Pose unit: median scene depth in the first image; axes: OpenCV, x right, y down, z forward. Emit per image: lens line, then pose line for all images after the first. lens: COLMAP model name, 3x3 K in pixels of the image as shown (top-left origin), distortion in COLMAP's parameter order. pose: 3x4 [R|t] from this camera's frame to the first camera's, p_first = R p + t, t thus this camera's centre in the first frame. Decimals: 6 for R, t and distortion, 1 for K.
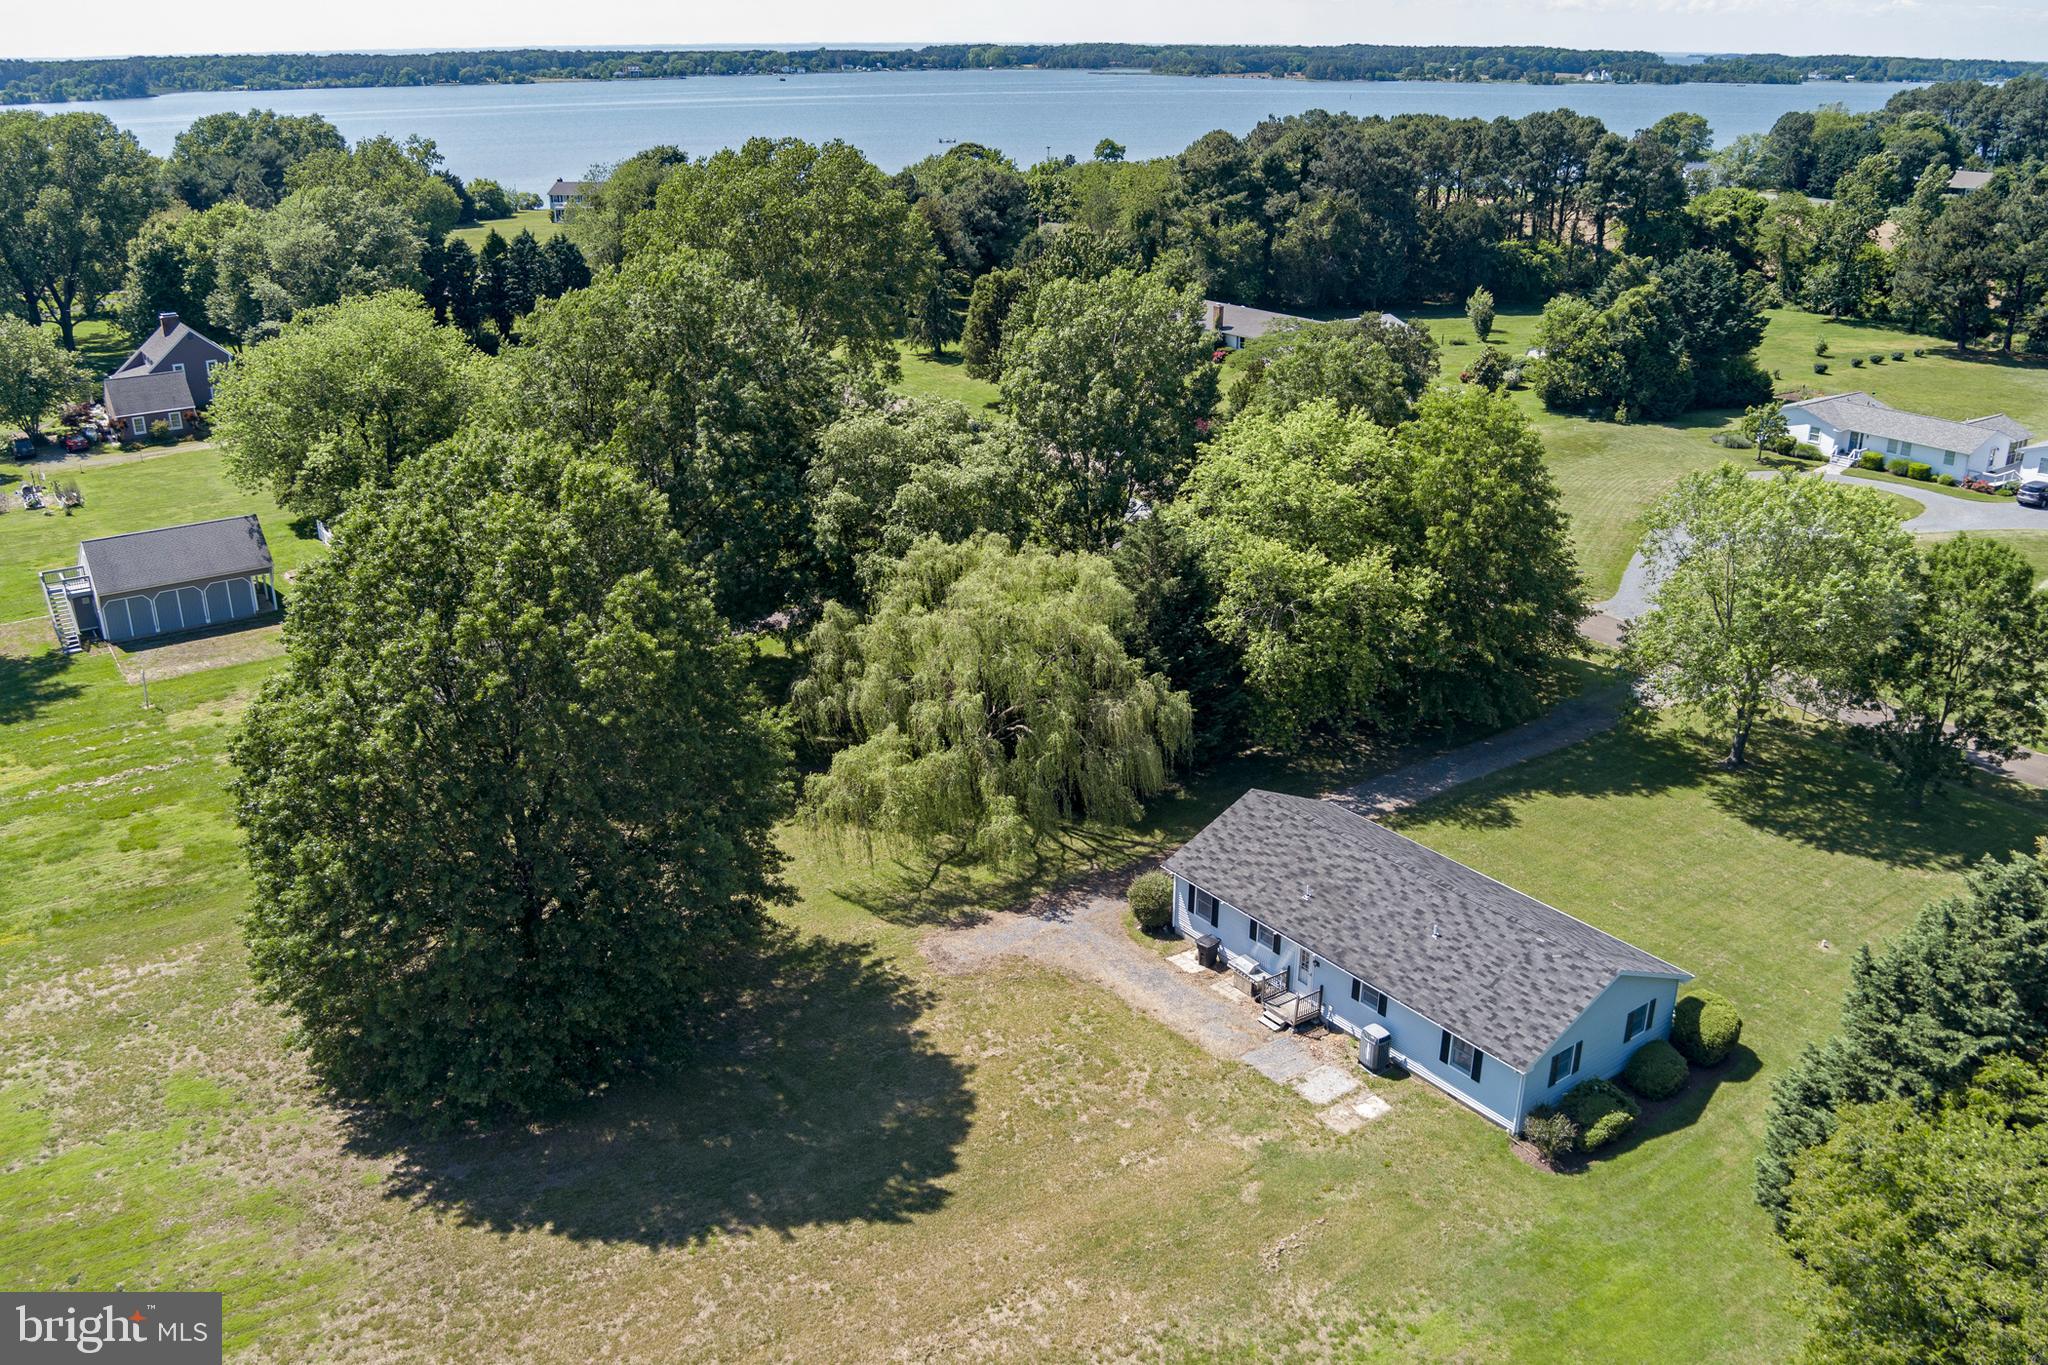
lens RADIAL K [[1652.9, 0, 1016.9], [0, 1652.9, 671.4], [0, 0, 1]] dist [-0.090194, 0.034075]
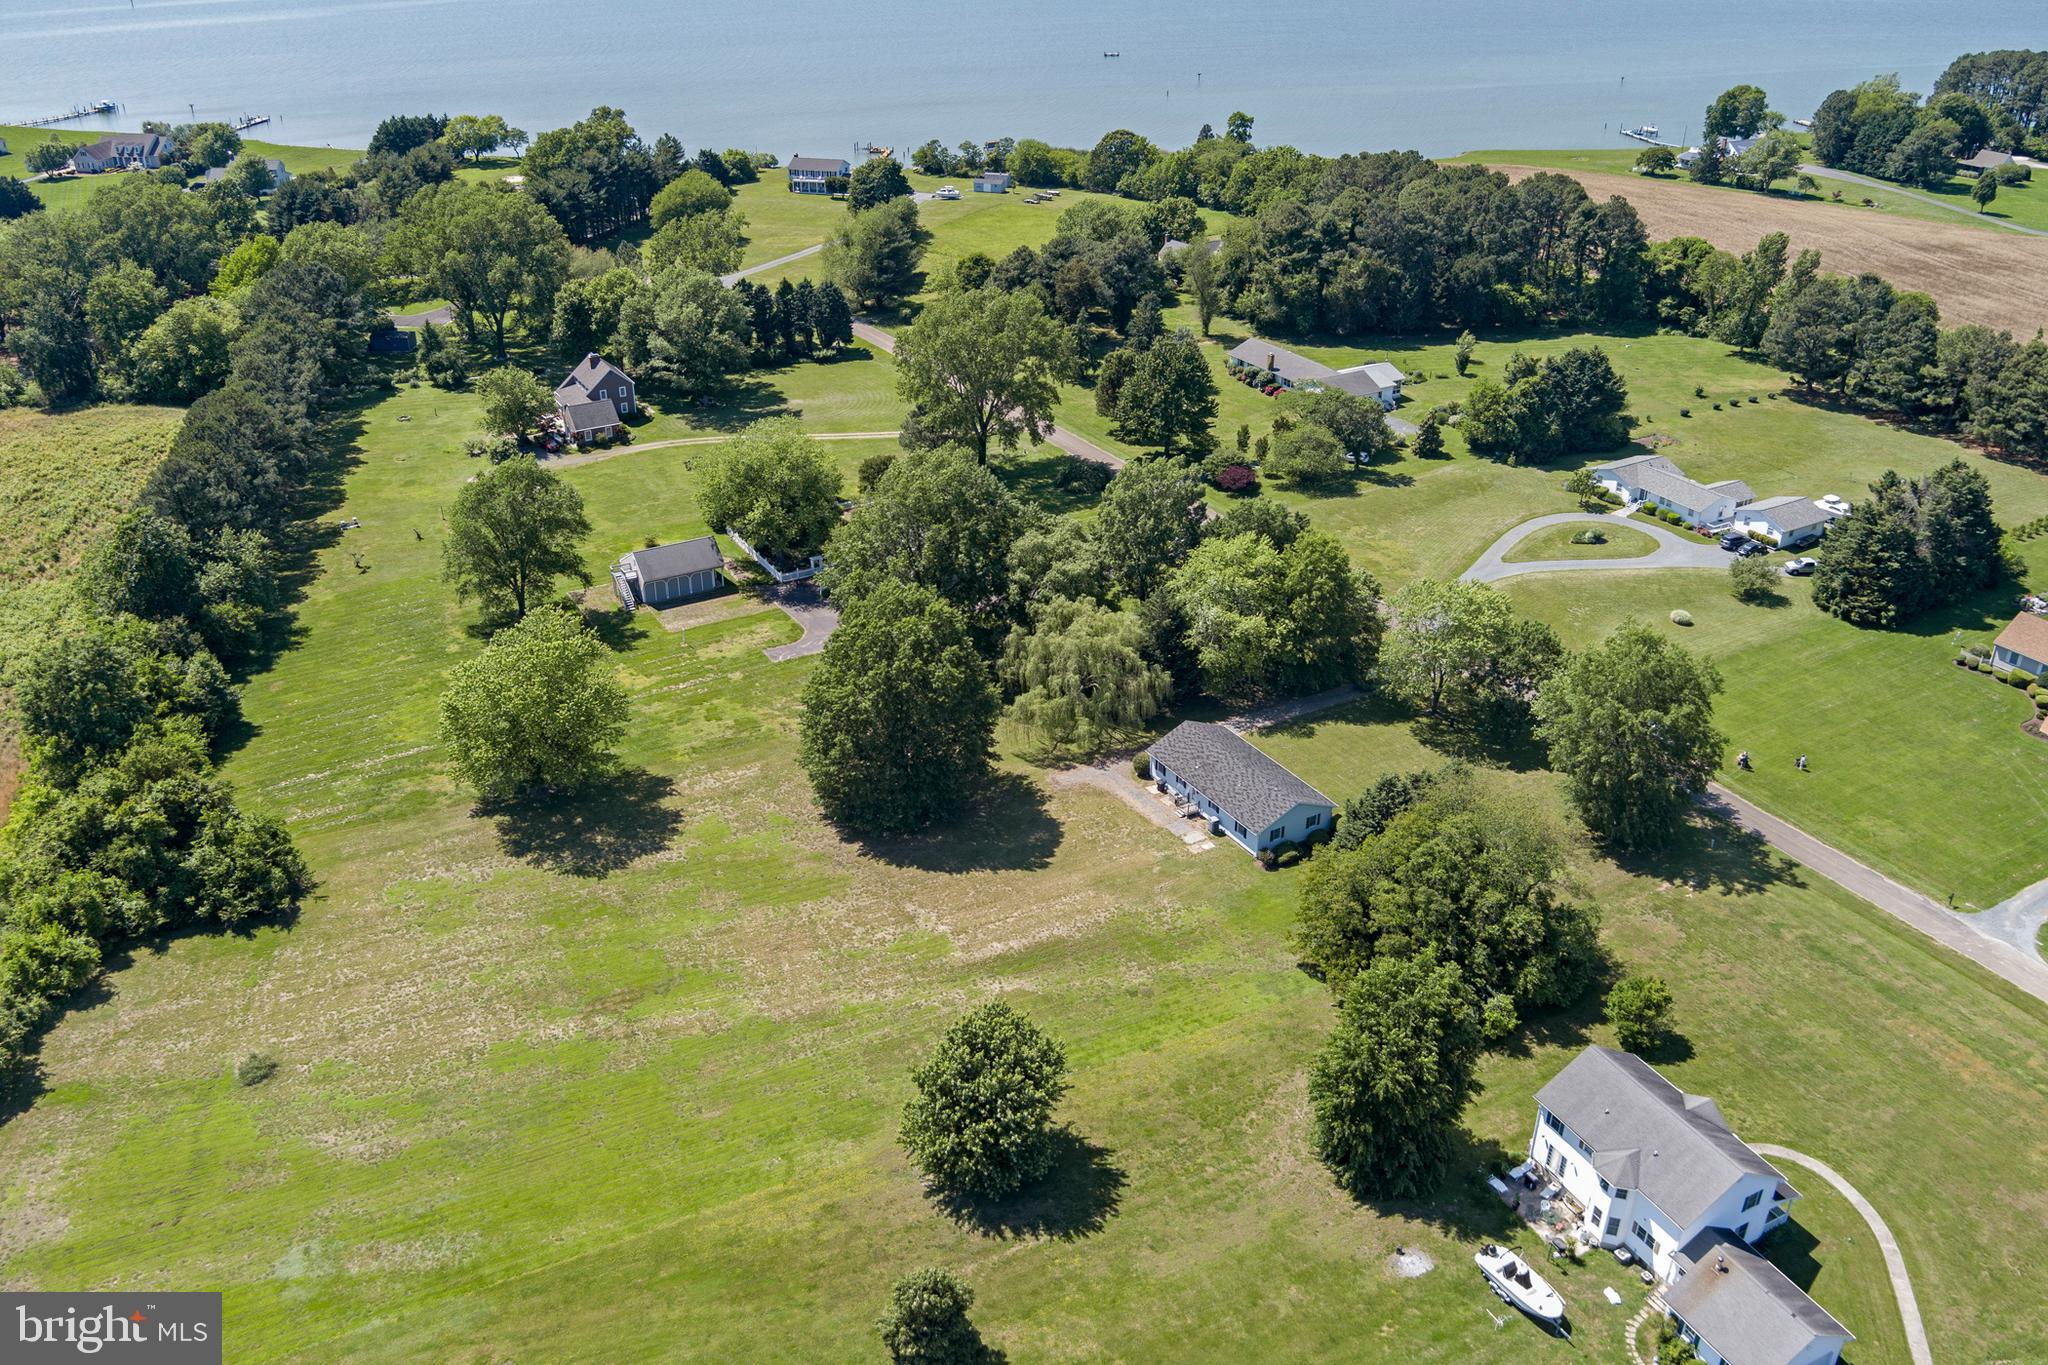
lens RADIAL K [[1652.9, 0, 1016.9], [0, 1652.9, 671.4], [0, 0, 1]] dist [-0.090194, 0.034075]
pose [[0.994965, 0.046584, -0.088737, 0.091163], [-0.036421, 0.992939, 0.112899, -0.226021], [0.093369, -0.109098, 0.989636, -1.209927]]
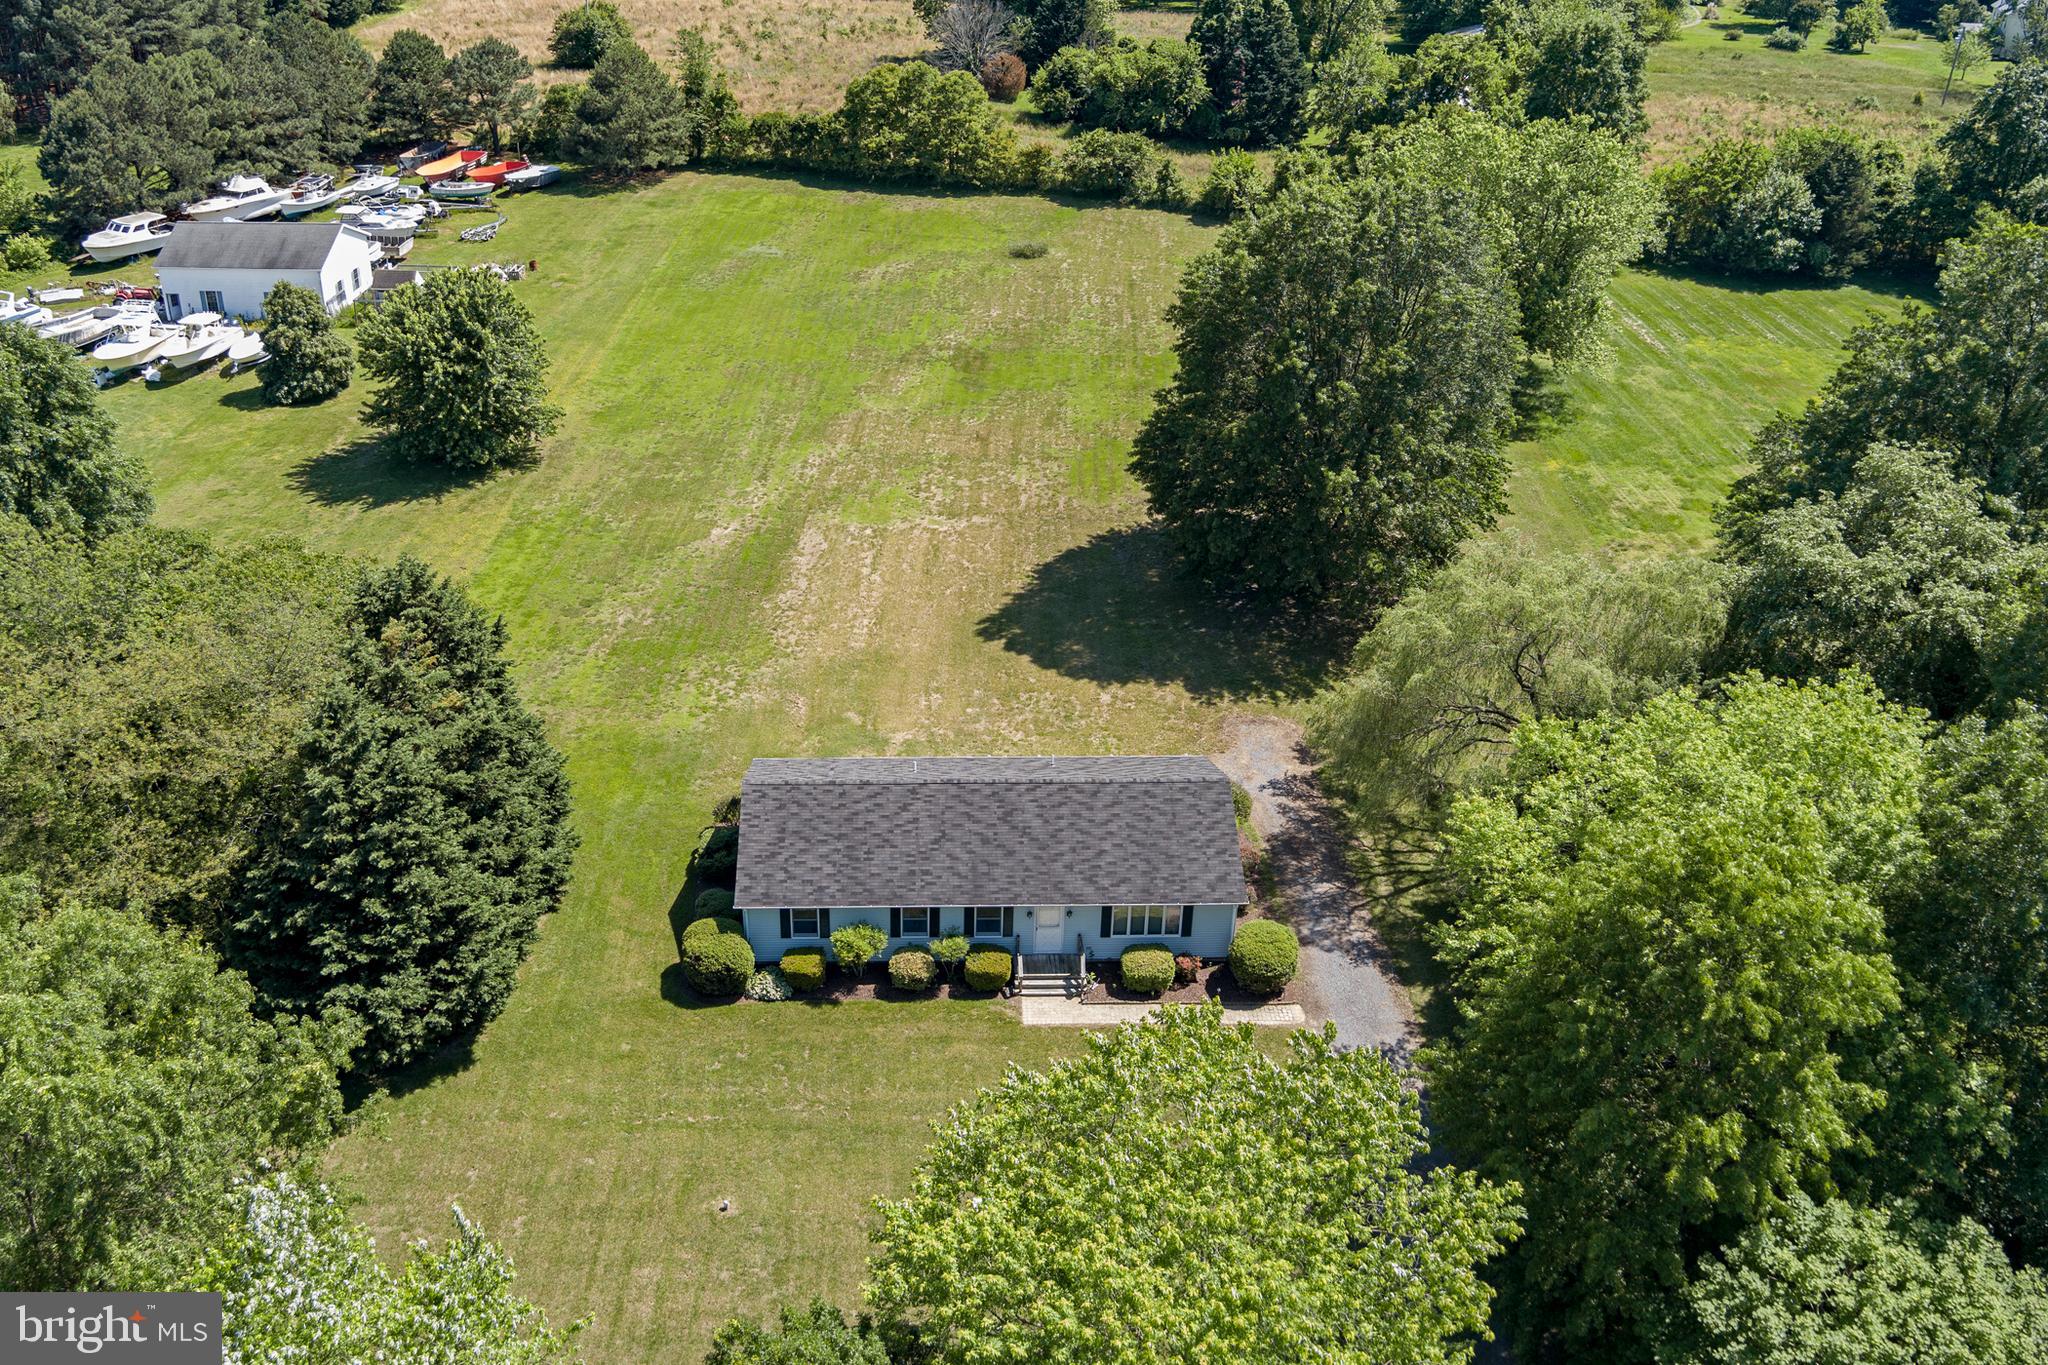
lens RADIAL K [[1771.9, 0, 960.5], [0, 1771.9, 639.9], [0, 0, 1]] dist [-0.084170, 0.029479]
pose [[-0.568521, 0.378473, -0.730440, 0.760959], [-0.306368, 0.726621, 0.614948, -0.447493], [0.763494, 0.573394, -0.297147, 0.961535]]
